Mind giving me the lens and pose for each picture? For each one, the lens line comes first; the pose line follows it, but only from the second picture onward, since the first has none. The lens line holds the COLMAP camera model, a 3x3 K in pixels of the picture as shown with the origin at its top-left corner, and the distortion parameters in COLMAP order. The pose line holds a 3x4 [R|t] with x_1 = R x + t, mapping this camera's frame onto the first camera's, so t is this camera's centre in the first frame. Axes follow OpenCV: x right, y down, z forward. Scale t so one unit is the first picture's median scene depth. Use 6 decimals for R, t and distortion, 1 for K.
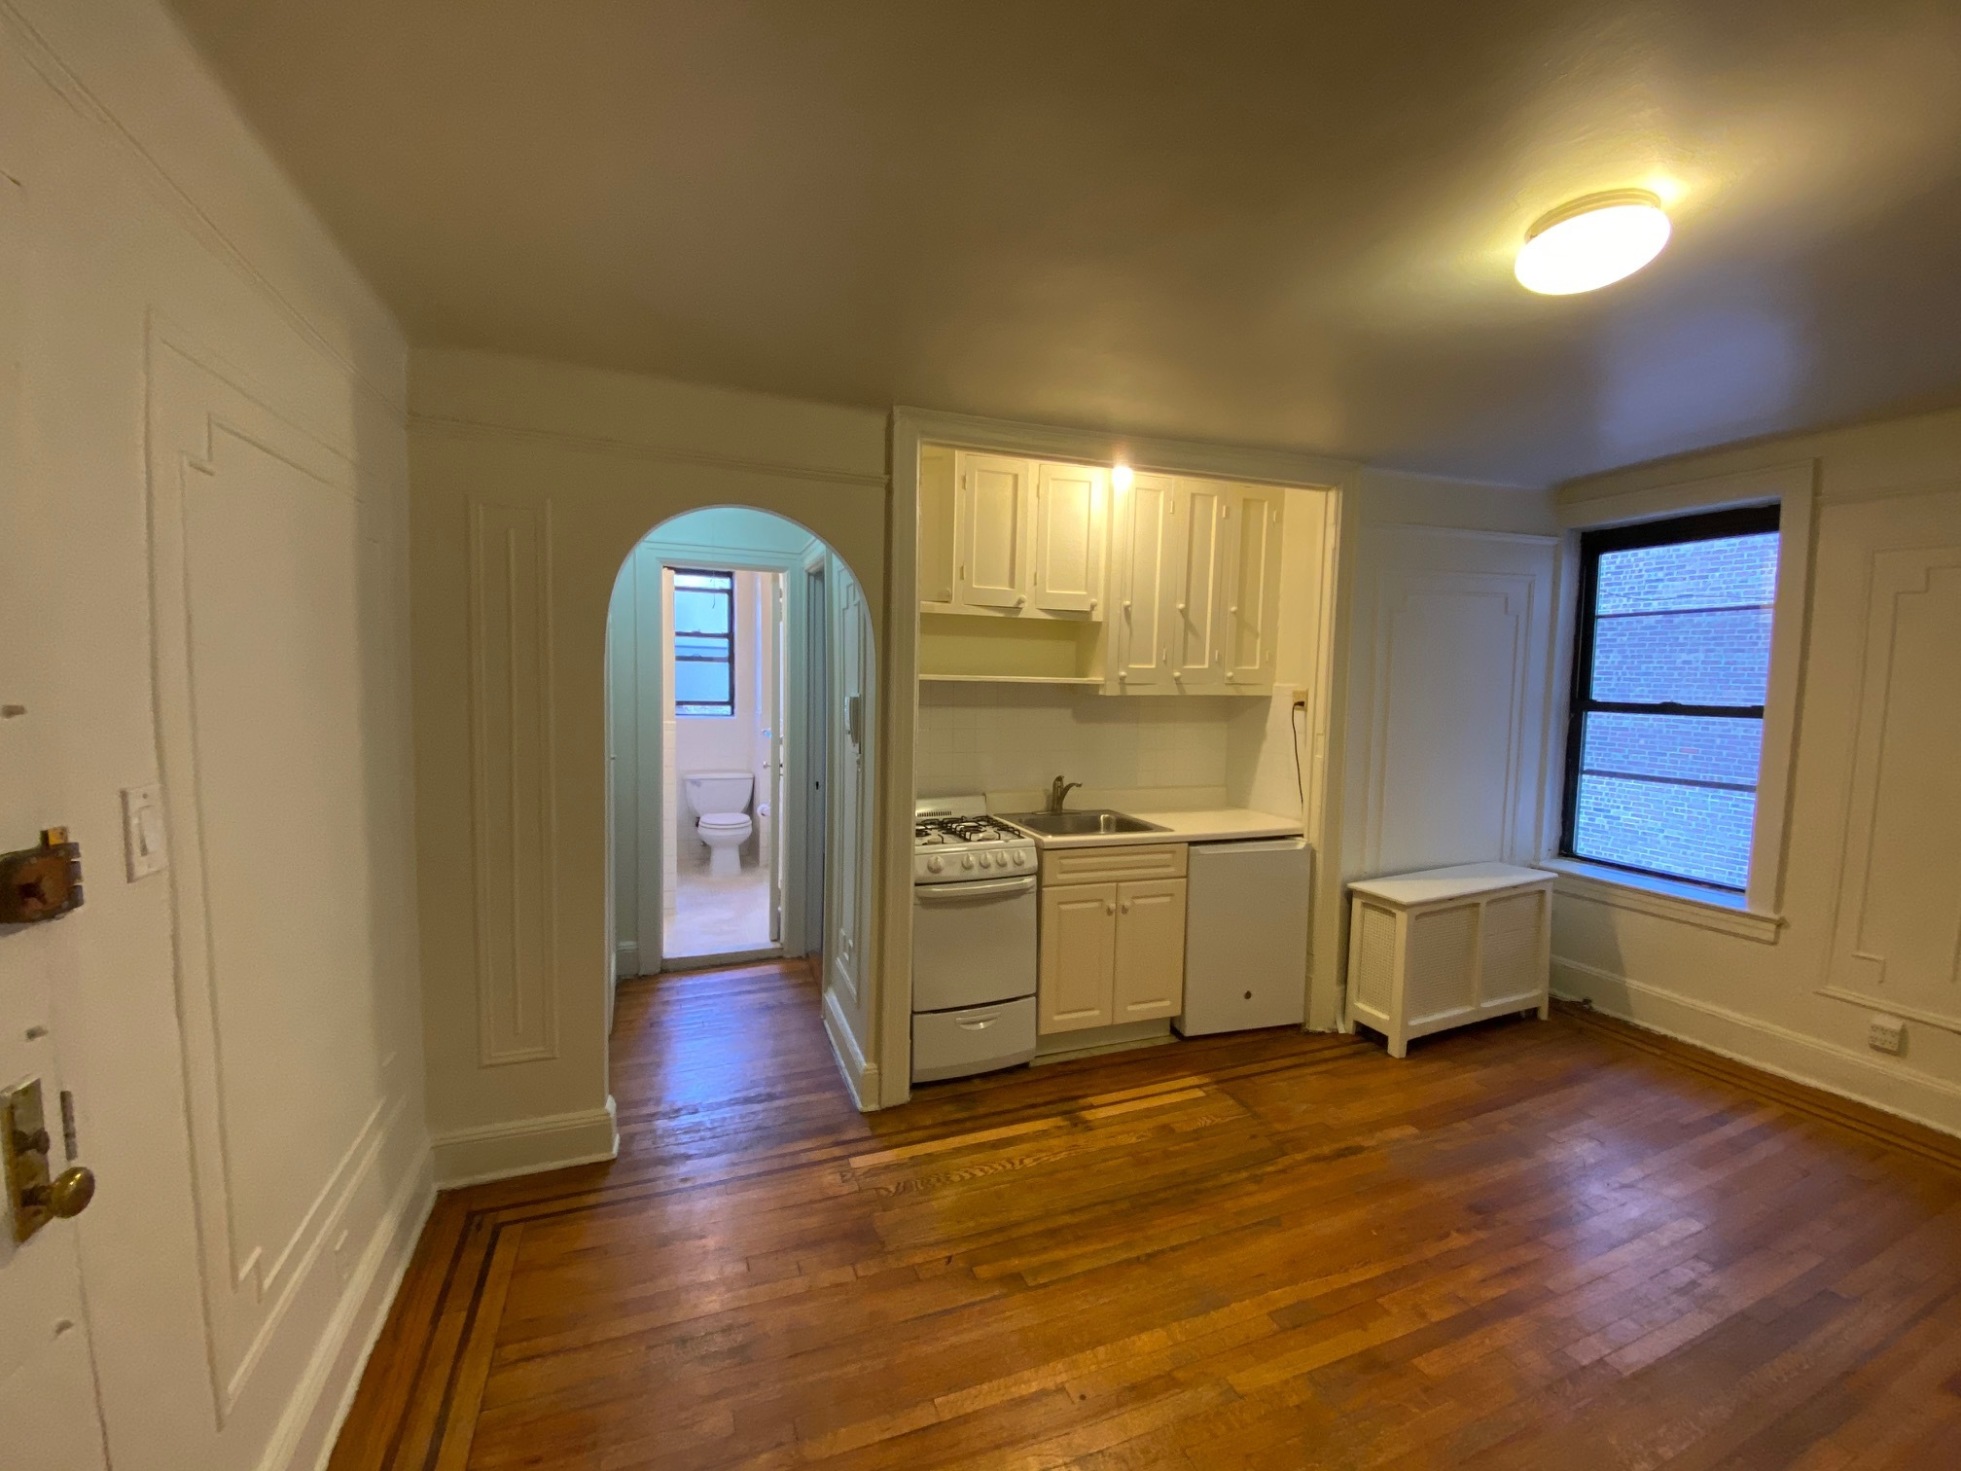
lens RADIAL K [[797.8, 0, 976.9], [0, 797.8, 736.9], [0, 0, 1]] dist [0.036520, -0.028917]
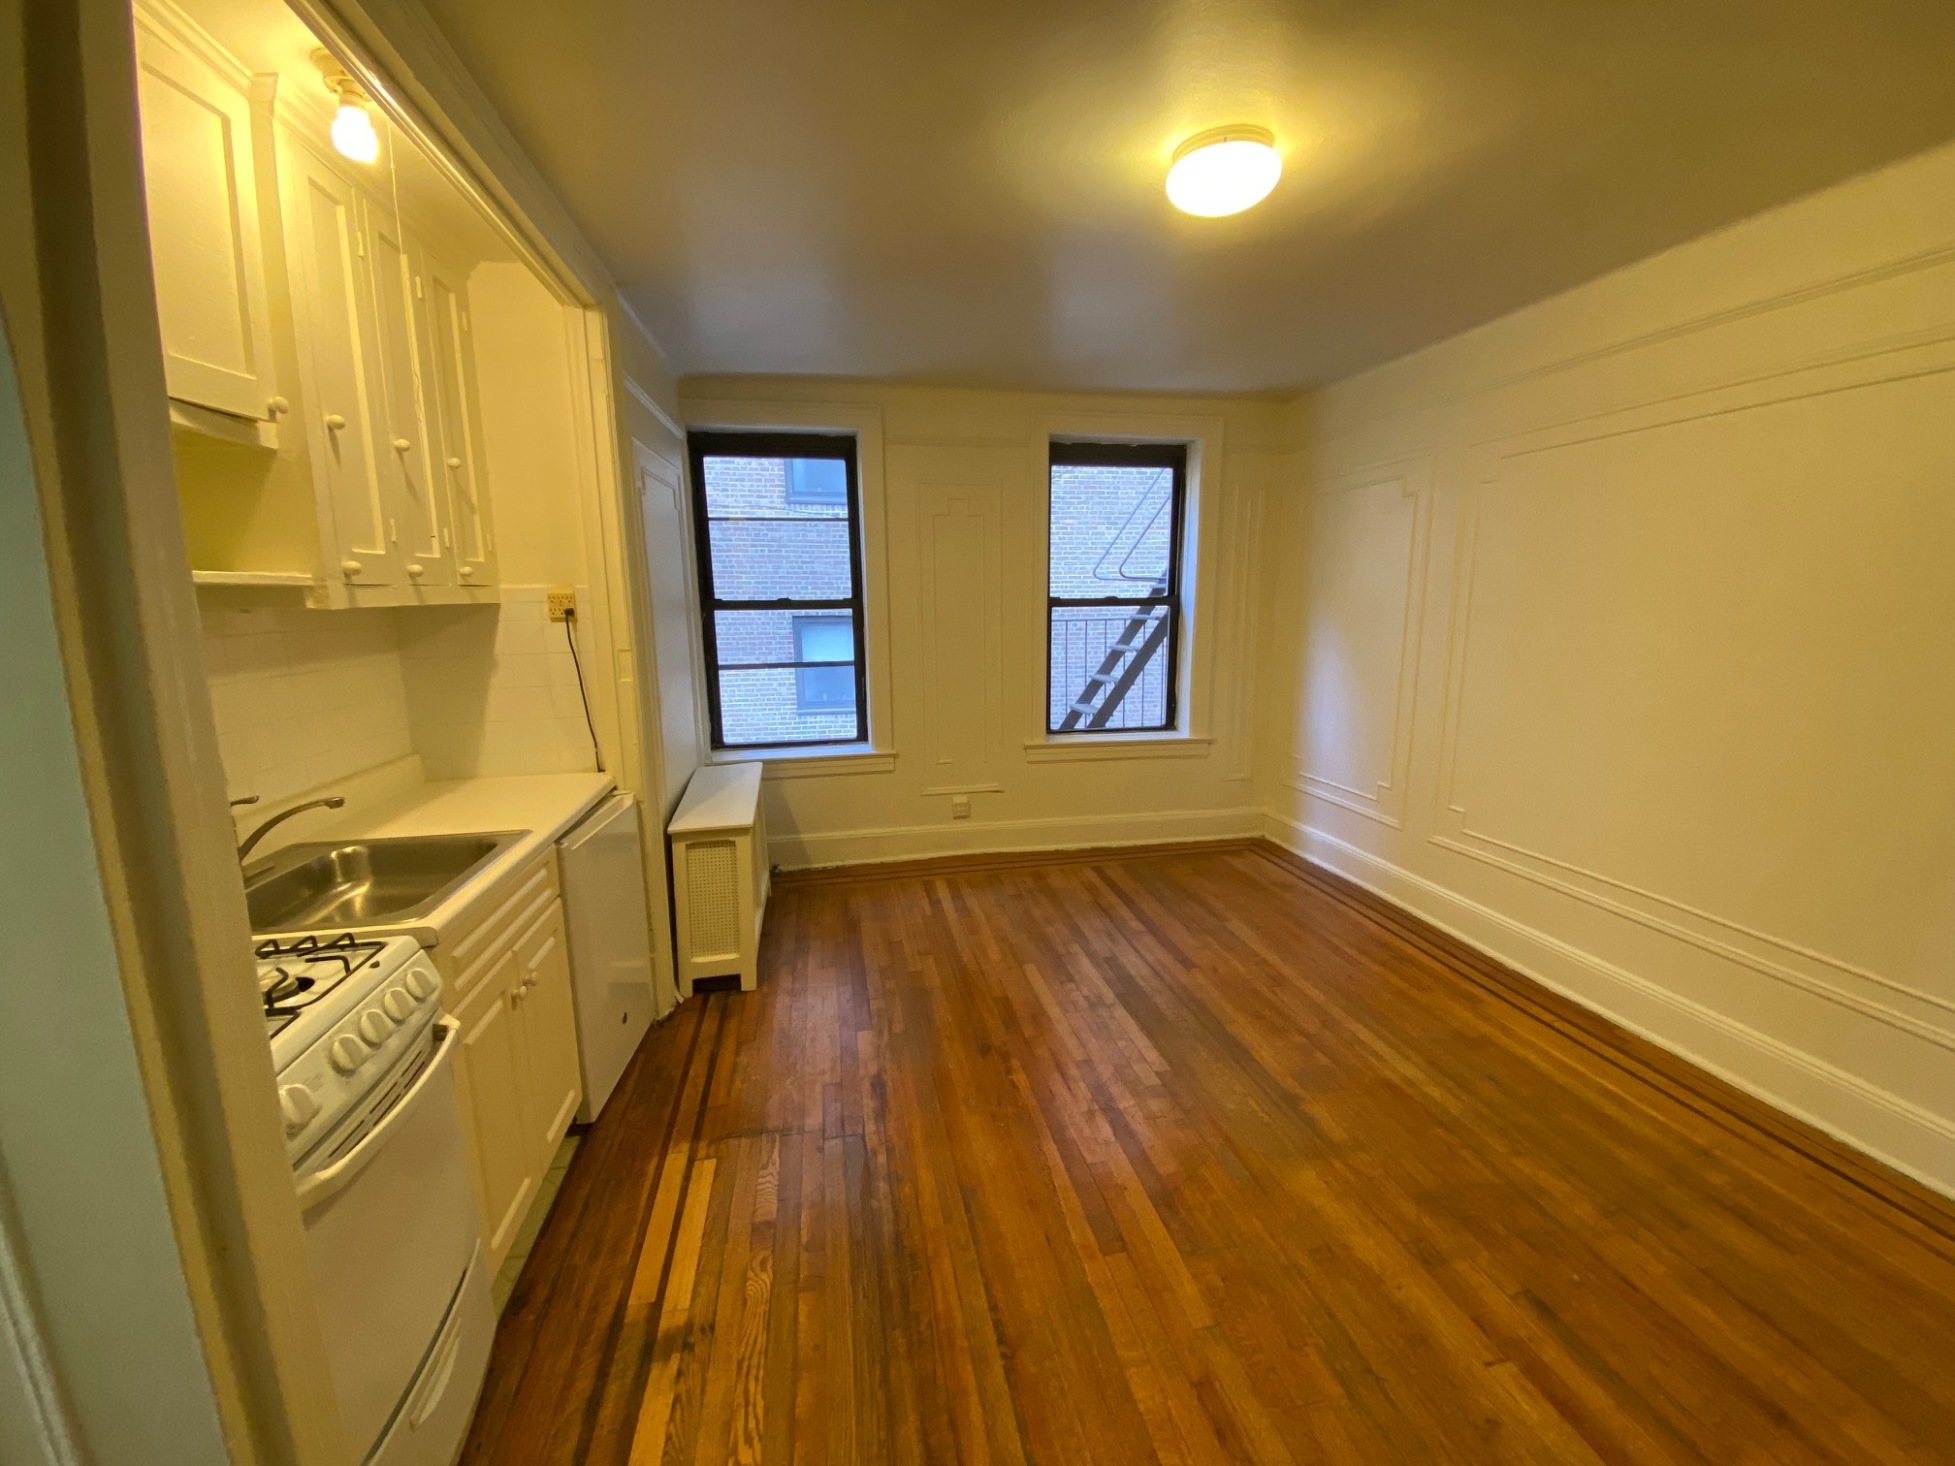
lens RADIAL K [[795.4, 0, 973.9], [0, 795.4, 734.4], [0, 0, 1]] dist [0.036520, -0.028917]
pose [[0.181237, -0.190629, 0.964787, -0.264675], [0.088840, 0.980196, 0.176985, -0.031050], [-0.979419, 0.053635, 0.194583, 0.549604]]
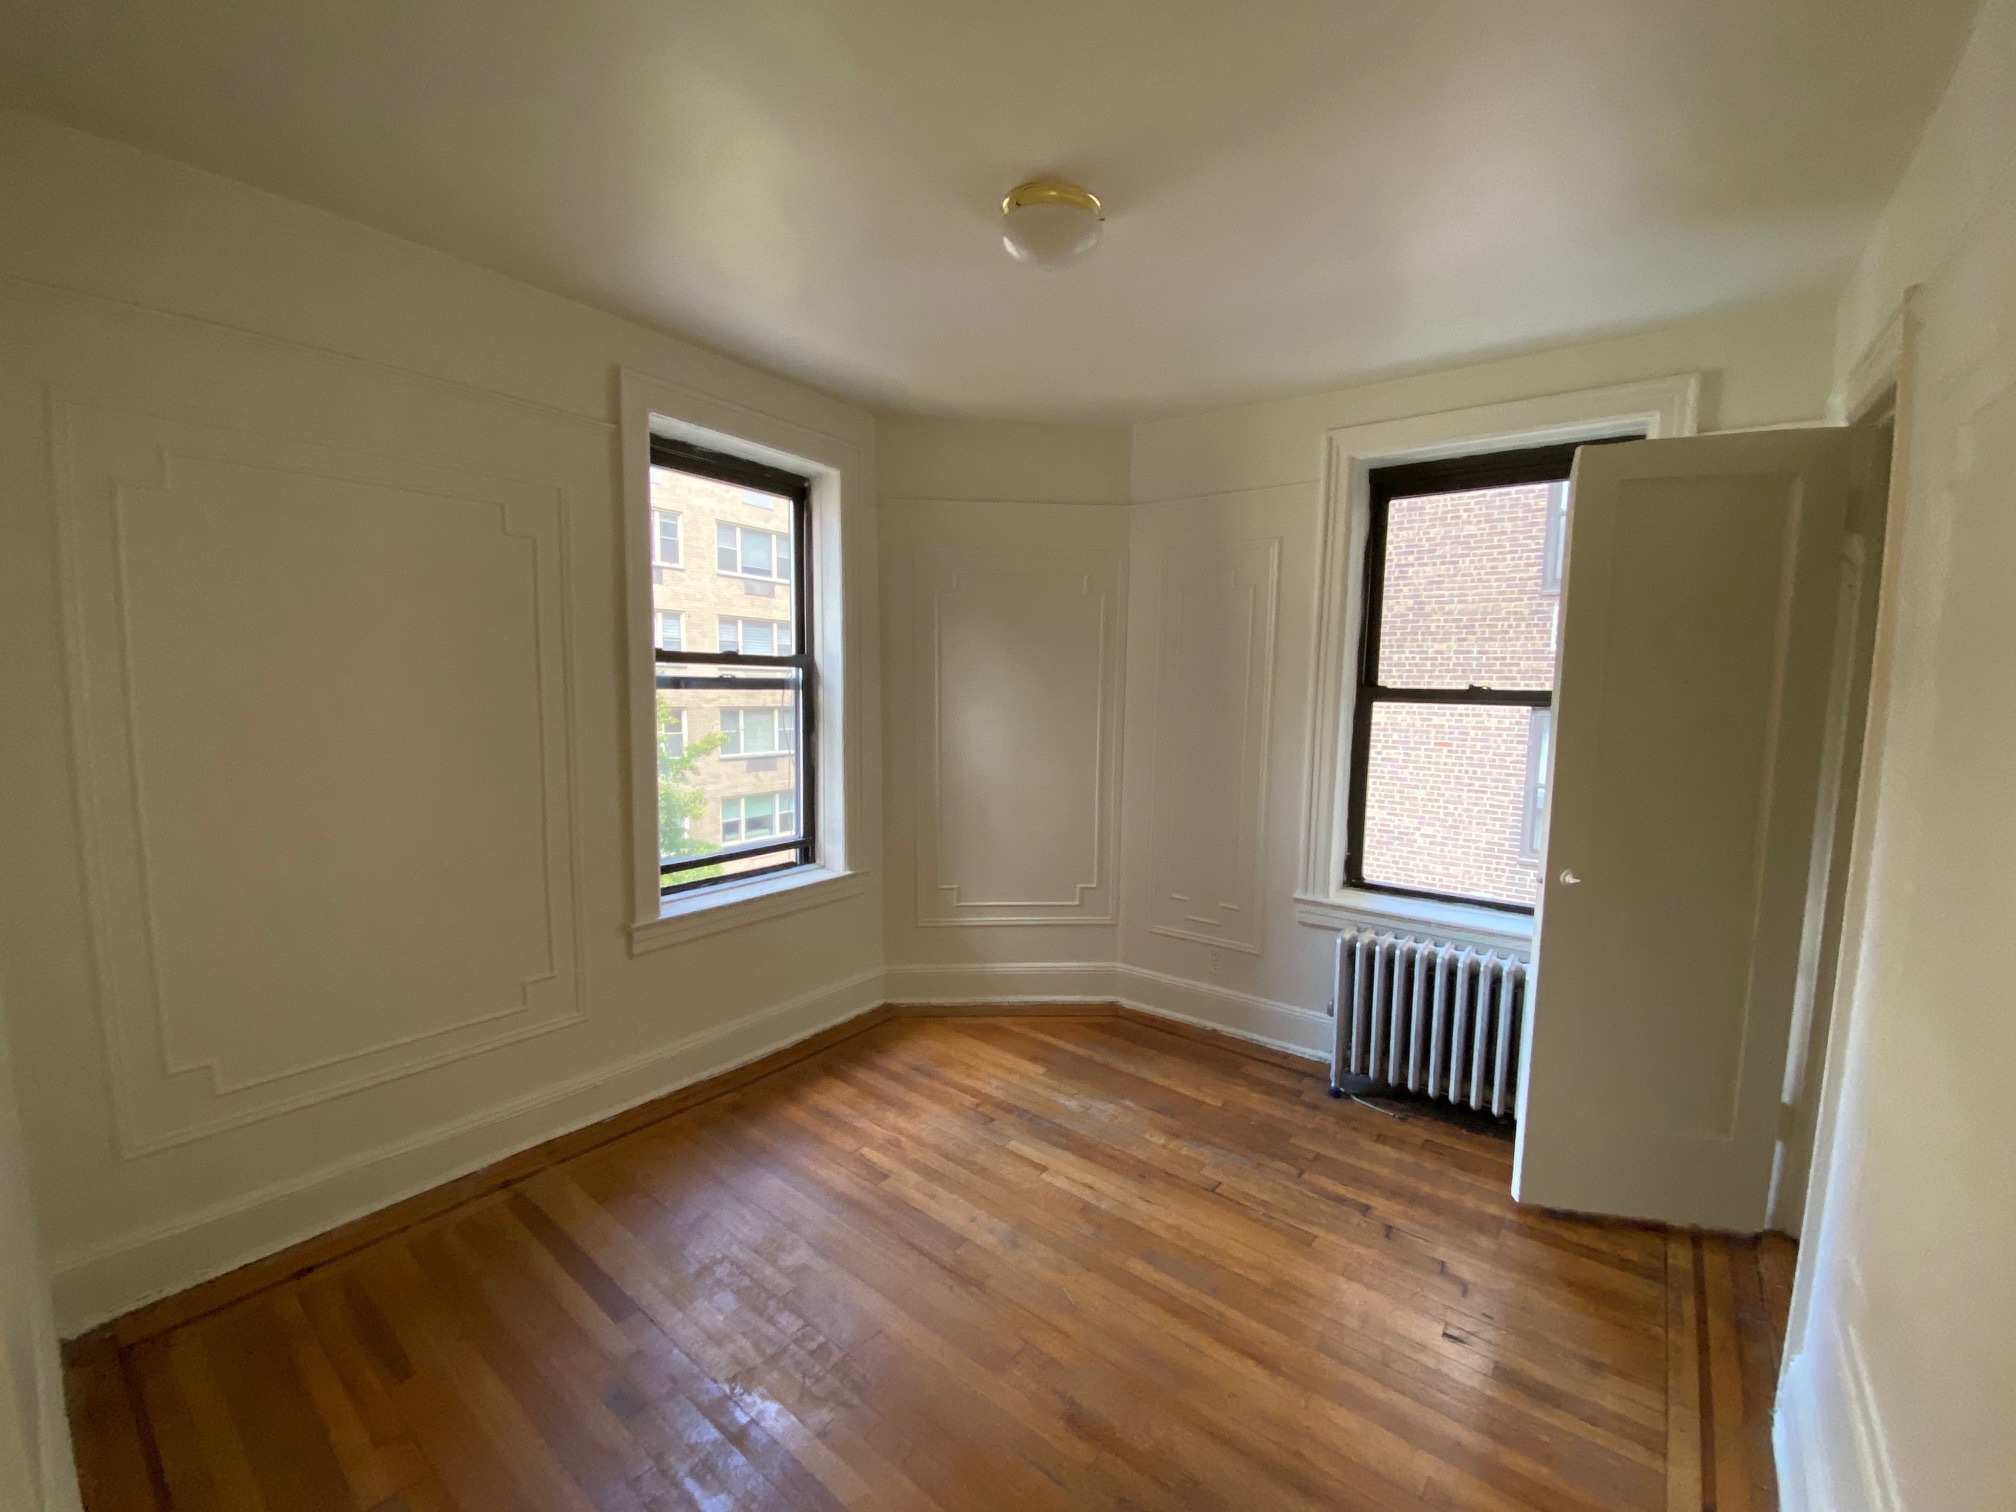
lens RADIAL K [[820.2, 0, 1004.3], [0, 820.2, 757.4], [0, 0, 1]] dist [0.036520, -0.028917]
pose [[0.961559, -0.021064, 0.273789, 0.213190], [0.014081, 0.999524, 0.027446, -0.003073], [-0.274237, -0.022536, 0.961398, 0.370597]]
